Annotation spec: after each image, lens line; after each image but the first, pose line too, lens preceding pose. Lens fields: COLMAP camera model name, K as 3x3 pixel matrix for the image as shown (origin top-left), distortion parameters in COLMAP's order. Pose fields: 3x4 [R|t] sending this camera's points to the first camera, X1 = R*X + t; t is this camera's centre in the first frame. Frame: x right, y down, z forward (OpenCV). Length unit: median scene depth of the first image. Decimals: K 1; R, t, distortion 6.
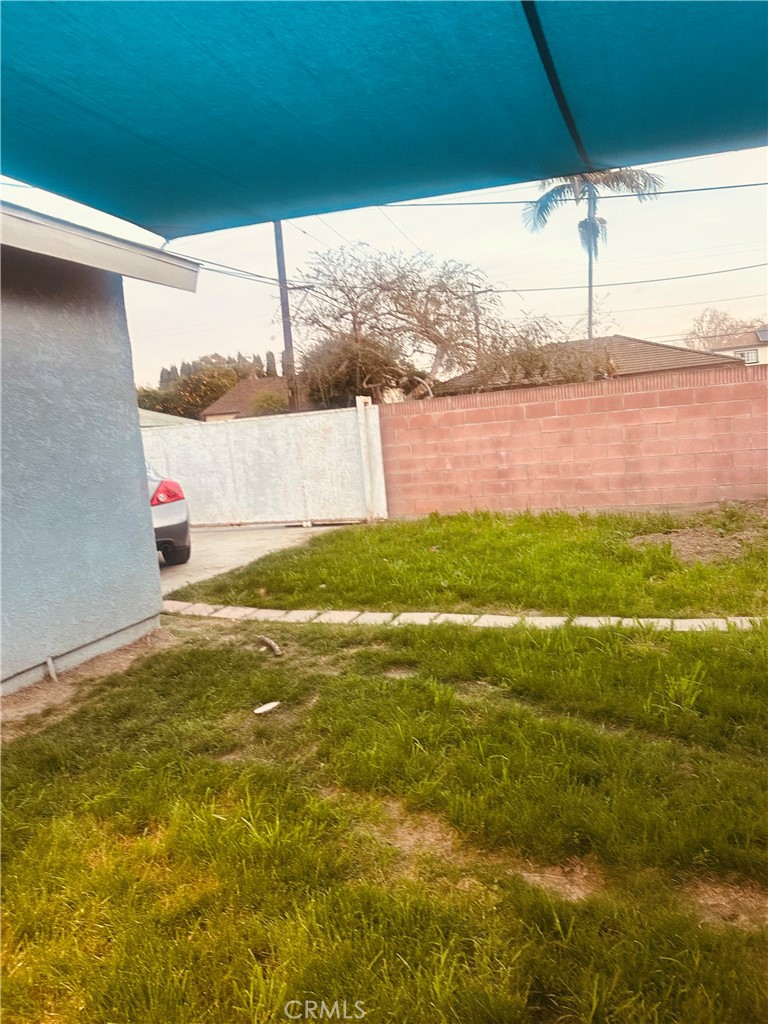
lens RADIAL K [[714.1, 0, 384.0], [0, 714.1, 512.0], [0, 0, 1]] dist [0.129890, -0.172903]
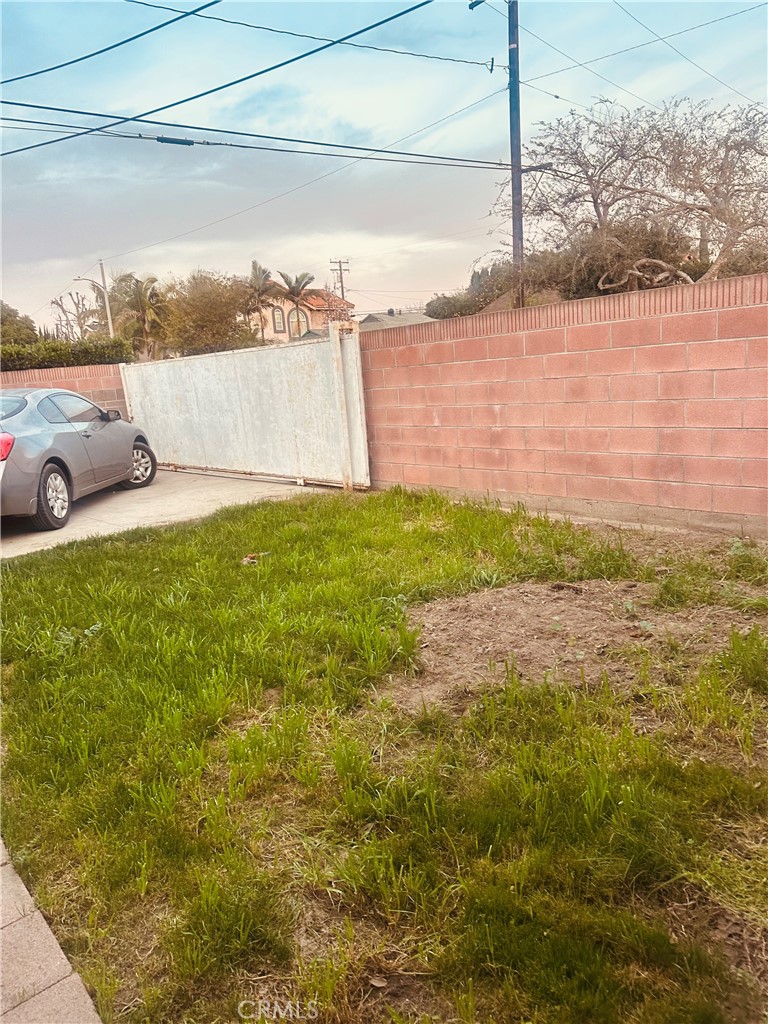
lens RADIAL K [[714.1, 0, 384.0], [0, 714.1, 512.0], [0, 0, 1]] dist [0.129890, -0.172903]
pose [[0.894124, 0.099628, -0.436596, 0.360819], [-0.041648, 0.989213, 0.140438, -0.072428], [0.445878, -0.107385, 0.888629, 0.332392]]
